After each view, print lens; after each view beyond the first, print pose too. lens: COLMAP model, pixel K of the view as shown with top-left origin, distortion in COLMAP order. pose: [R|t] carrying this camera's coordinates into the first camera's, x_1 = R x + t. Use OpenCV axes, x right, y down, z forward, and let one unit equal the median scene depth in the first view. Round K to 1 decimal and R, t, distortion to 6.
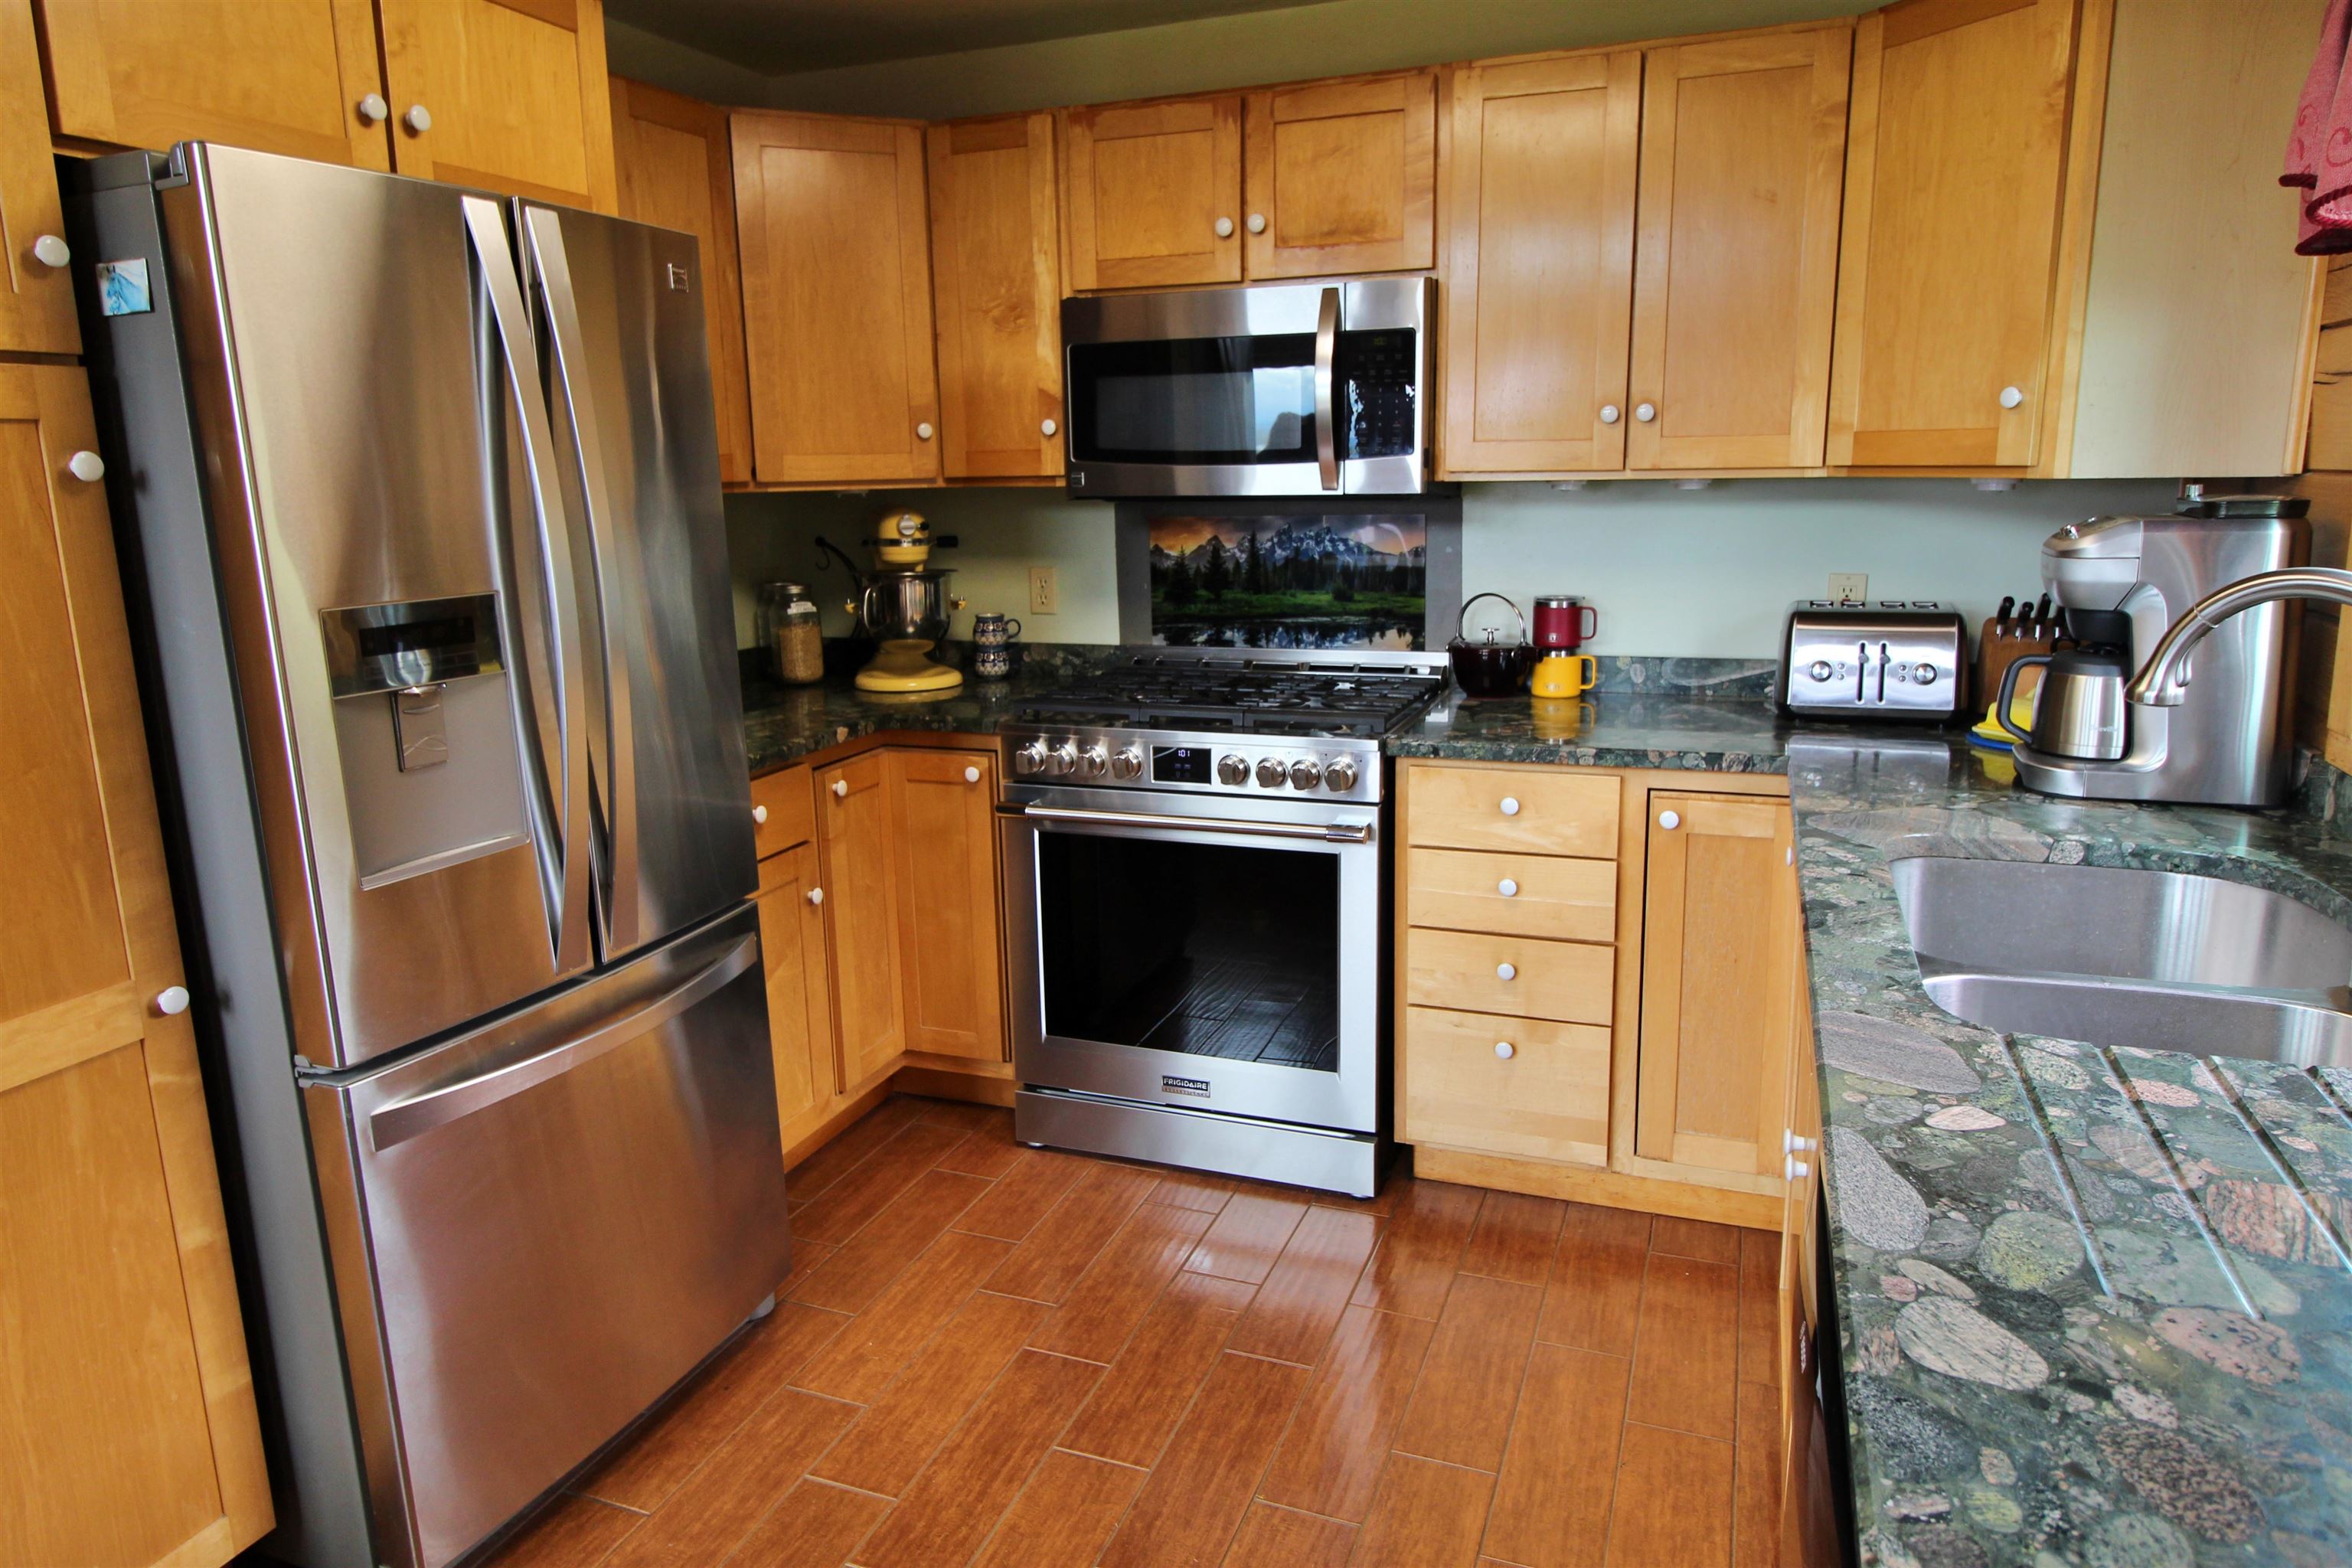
lens RADIAL K [[1471.6, 0, 1173.6], [0, 1471.6, 763.1], [0, 0, 1]] dist [0.004080, -0.007269]
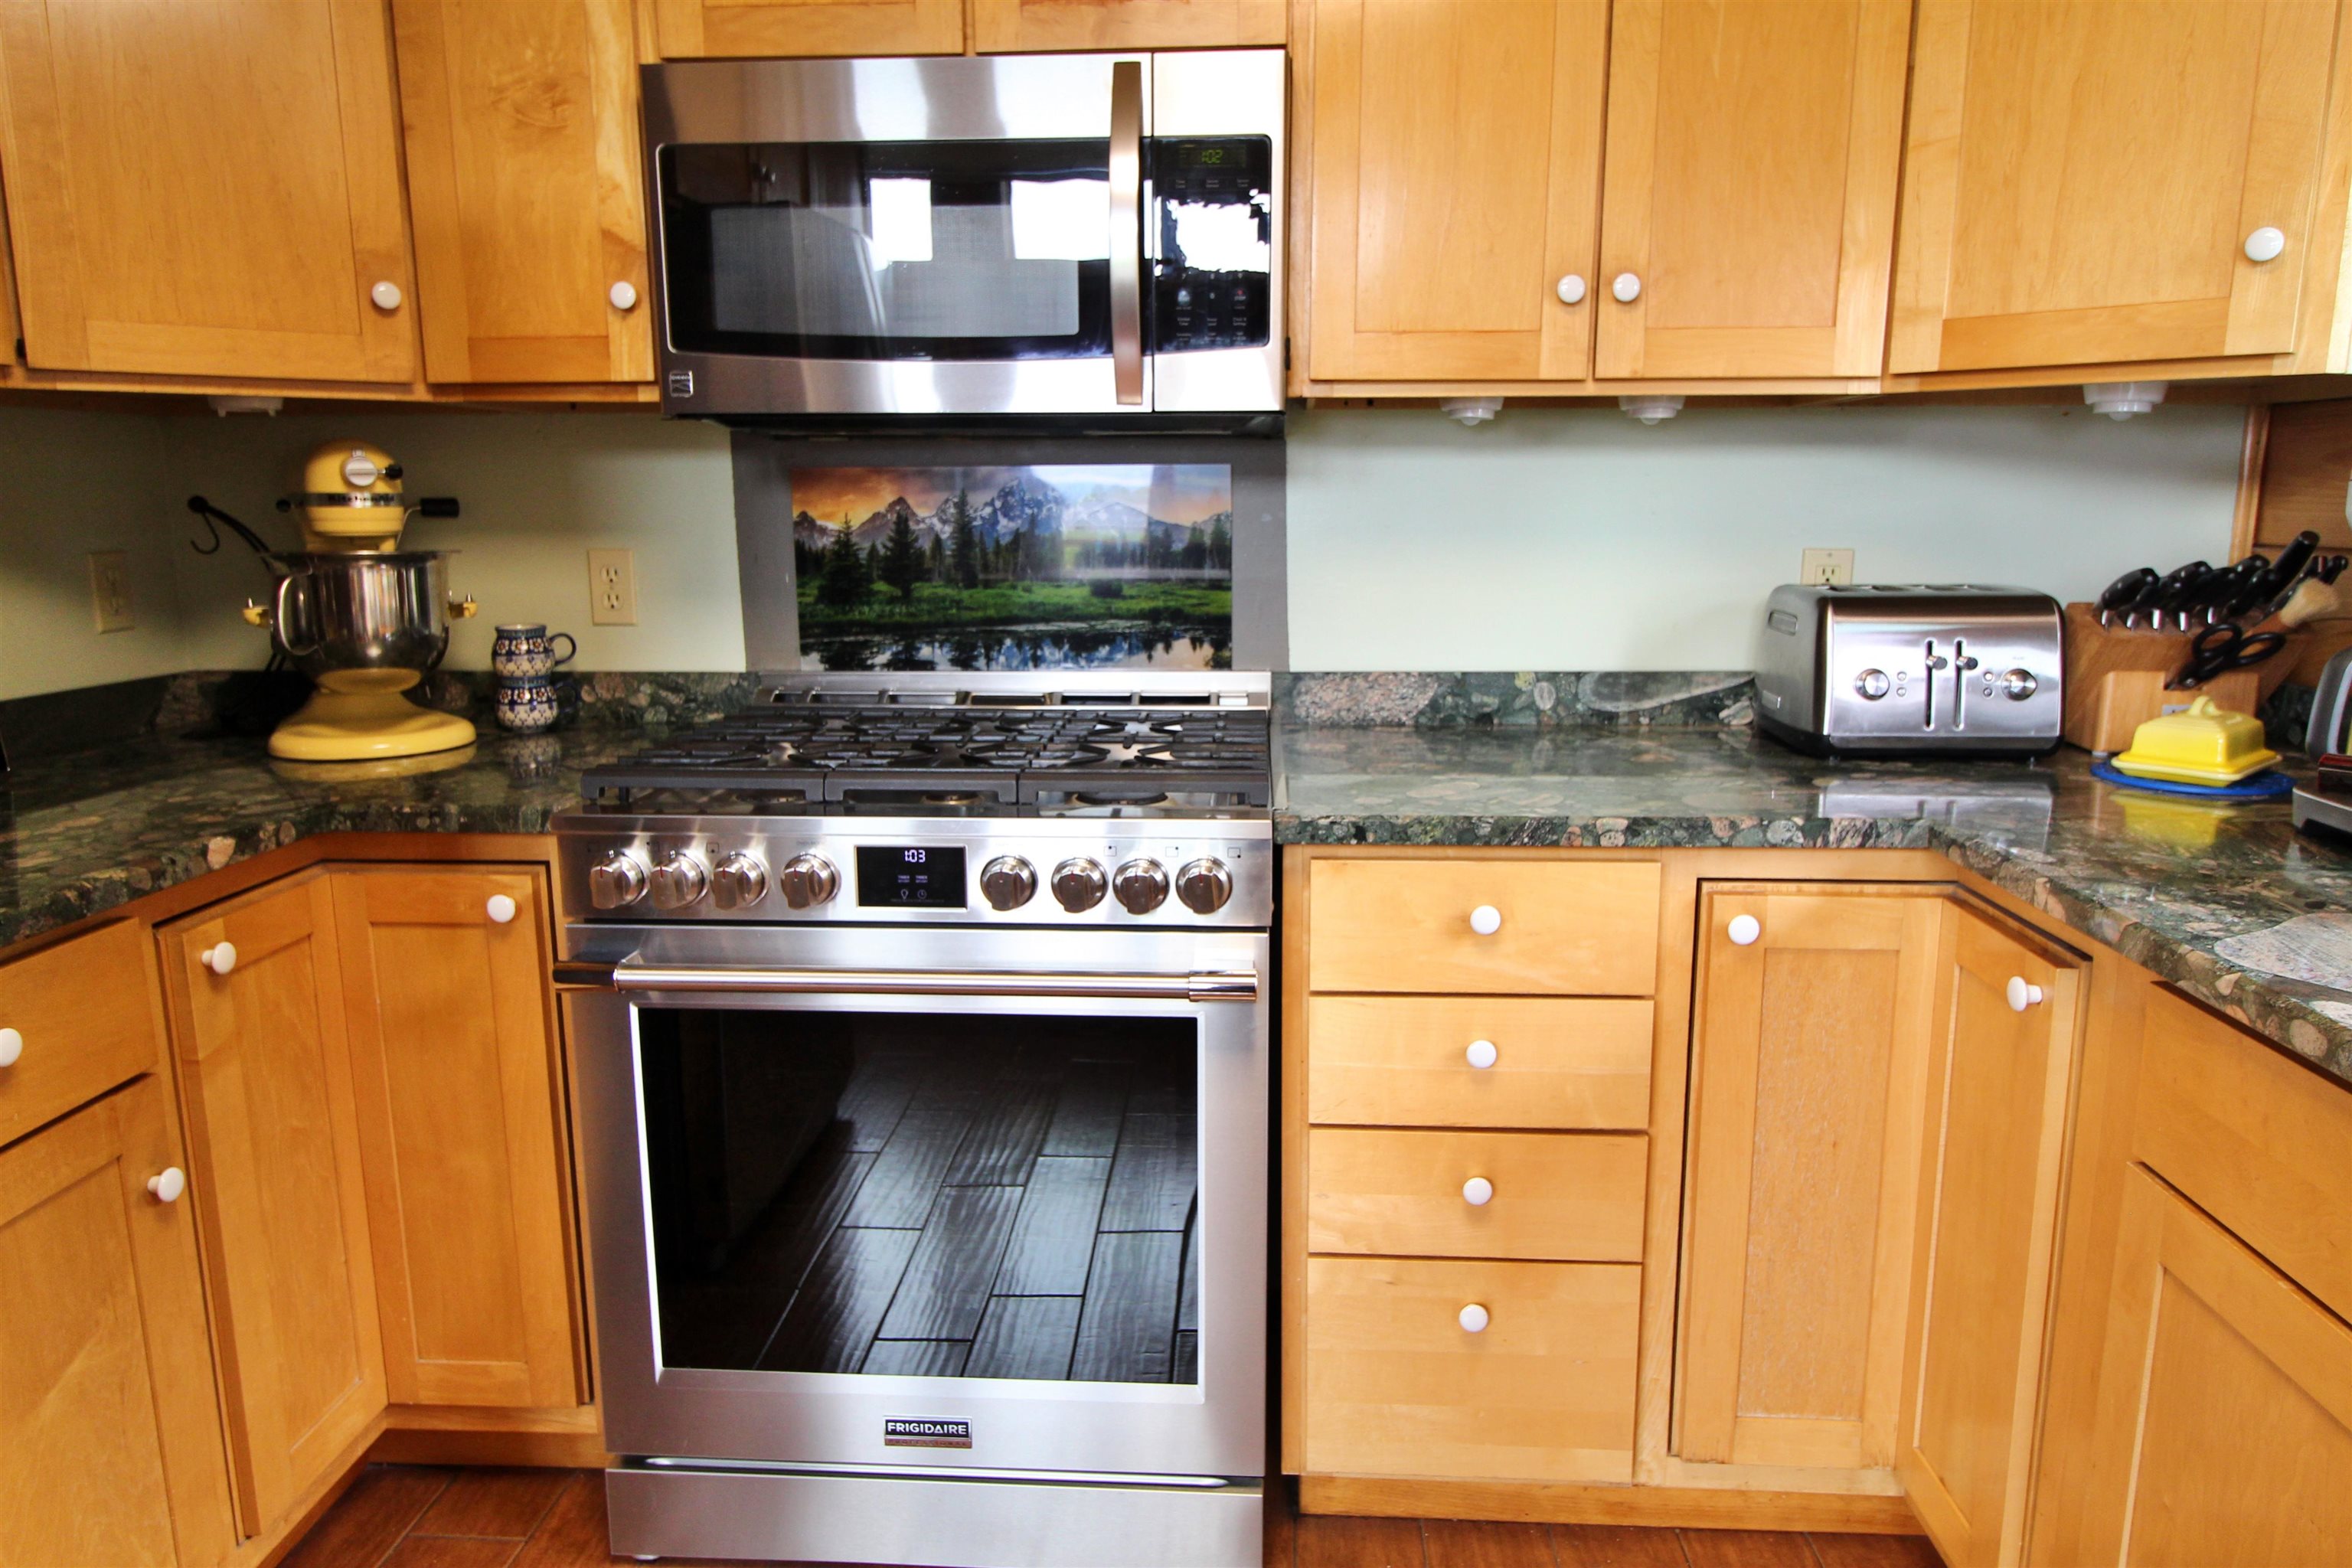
lens RADIAL K [[1471.6, 0, 1173.6], [0, 1471.6, 763.1], [0, 0, 1]] dist [0.004080, -0.007269]
pose [[0.954616, -0.037323, 0.295490, -0.056595], [0.044499, 0.998854, -0.017595, -0.024942], [-0.294495, 0.029945, 0.955184, 0.392123]]
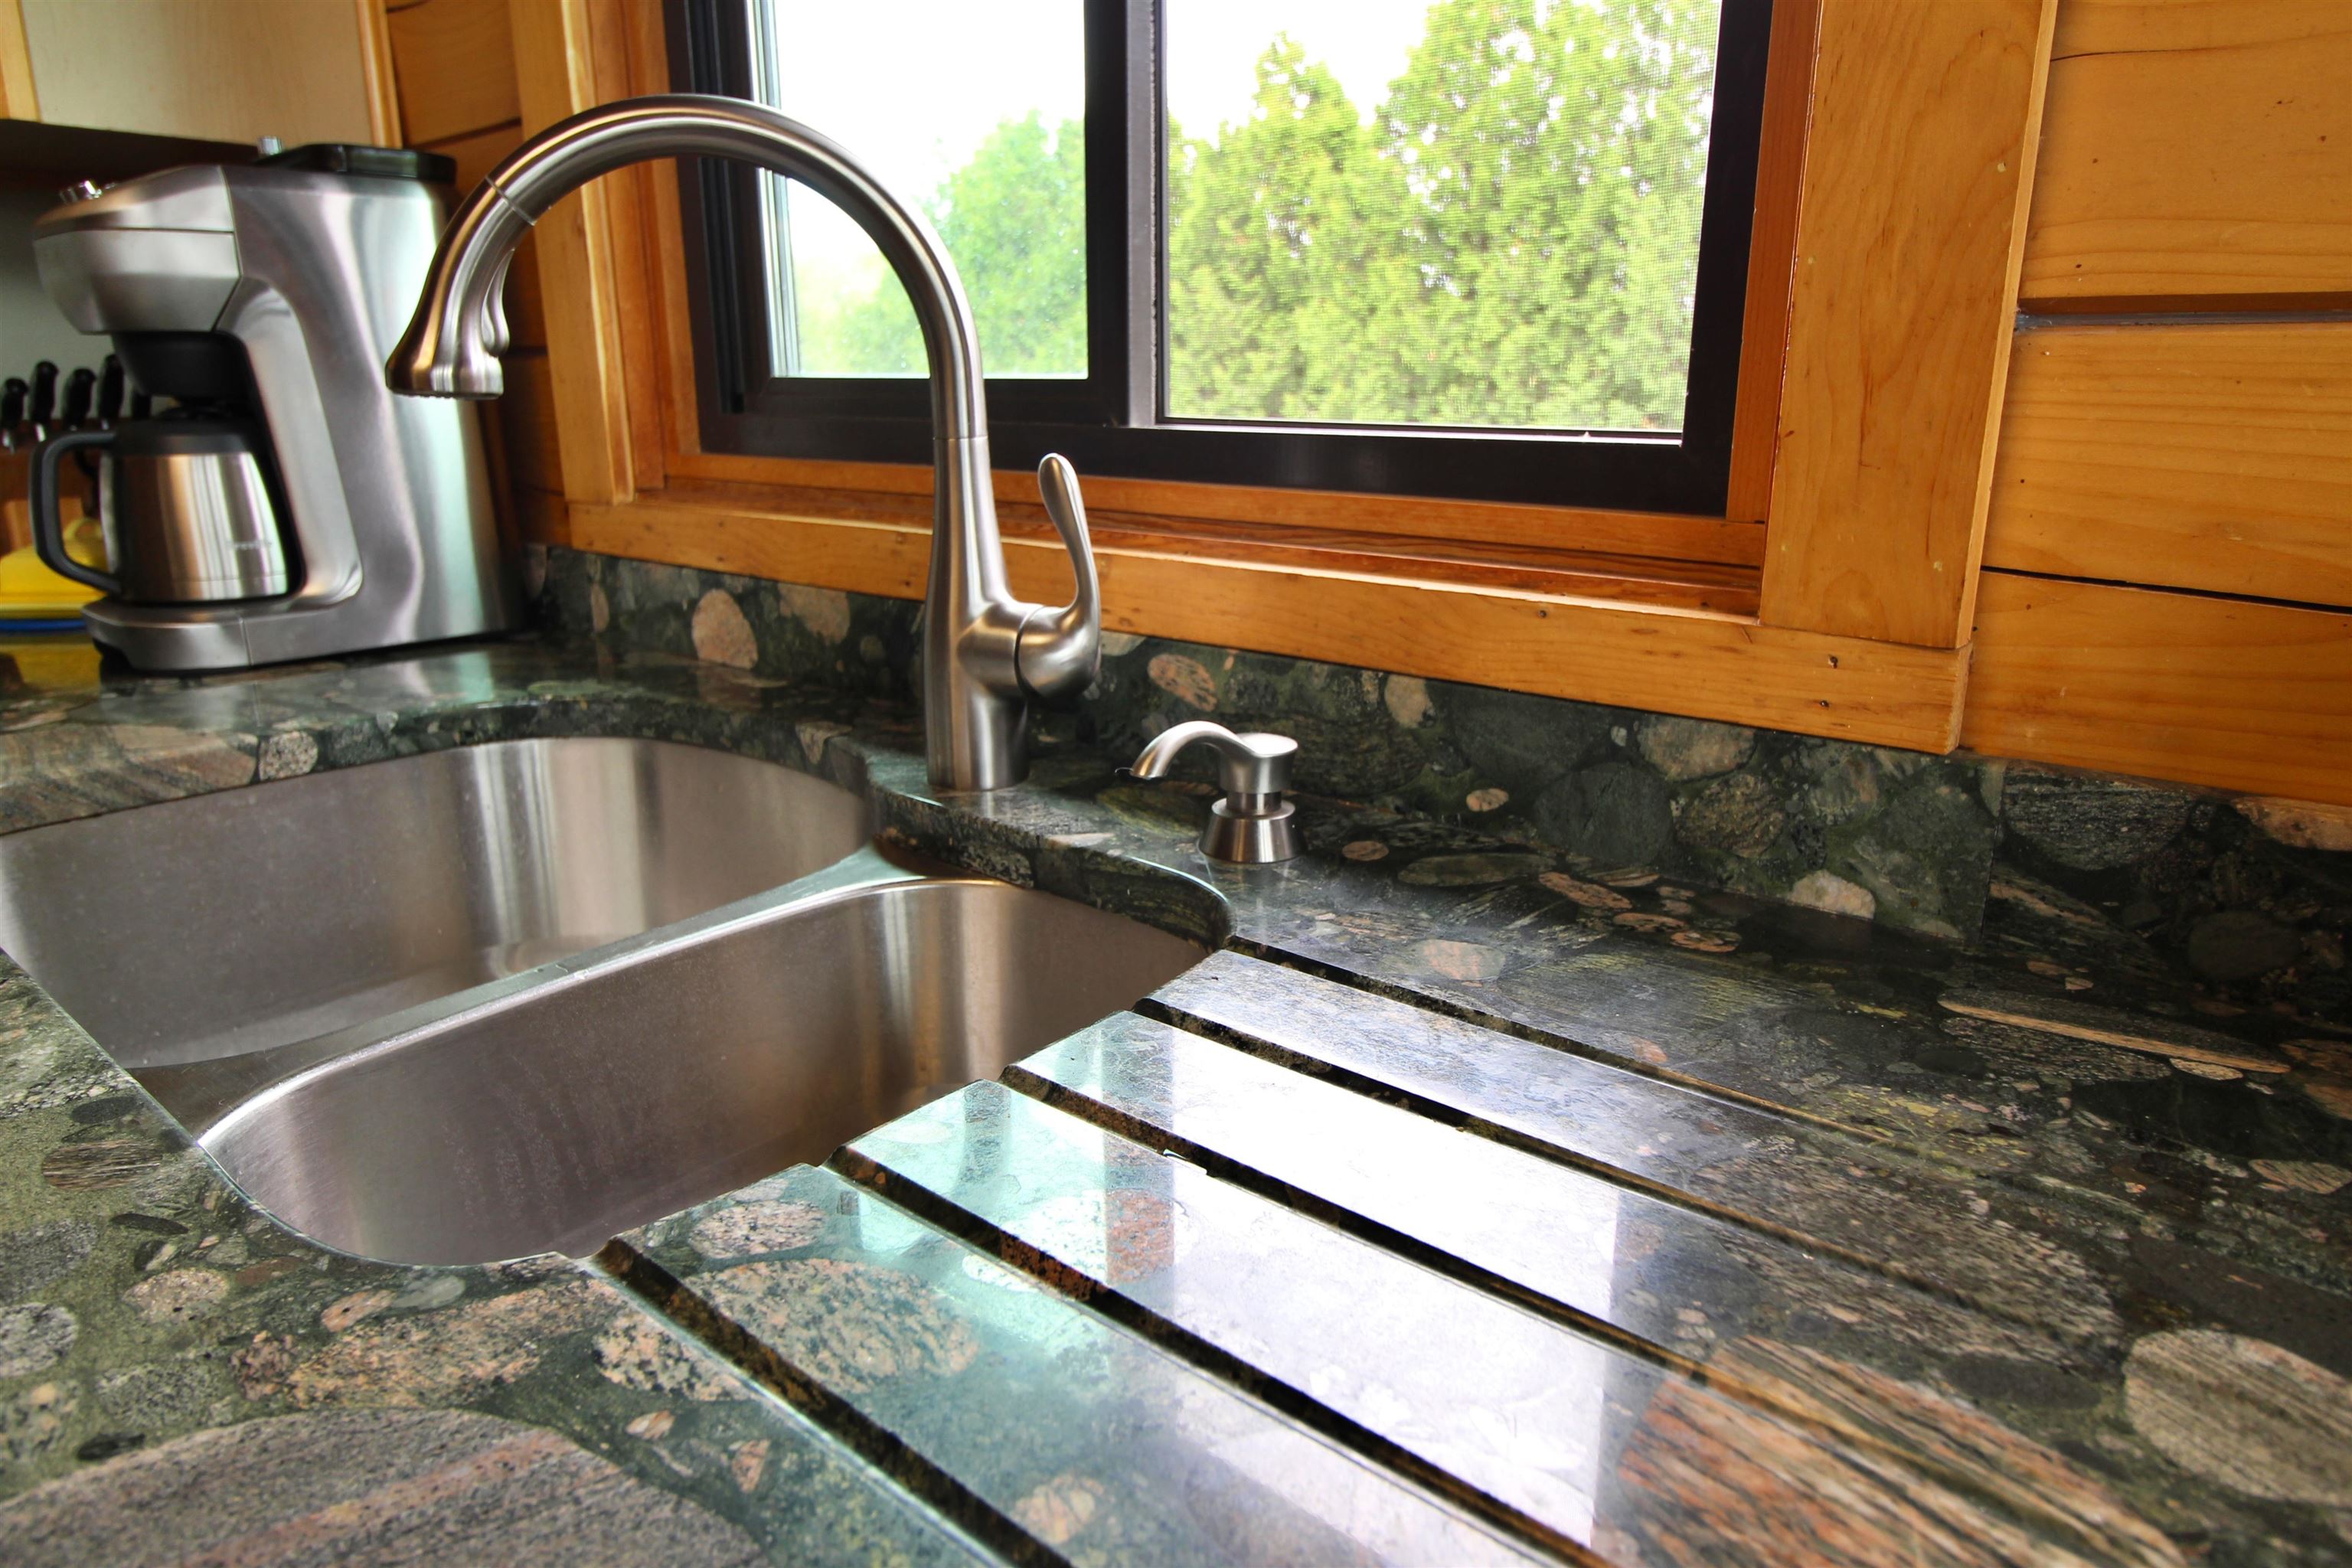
lens RADIAL K [[1471.6, 0, 1173.6], [0, 1471.6, 763.1], [0, 0, 1]] dist [0.004080, -0.007269]
pose [[0.336401, -0.221740, 0.915241, 0.139426], [0.185703, 0.968419, 0.166368, 0.021091], [-0.923227, 0.113997, 0.366955, 0.312030]]
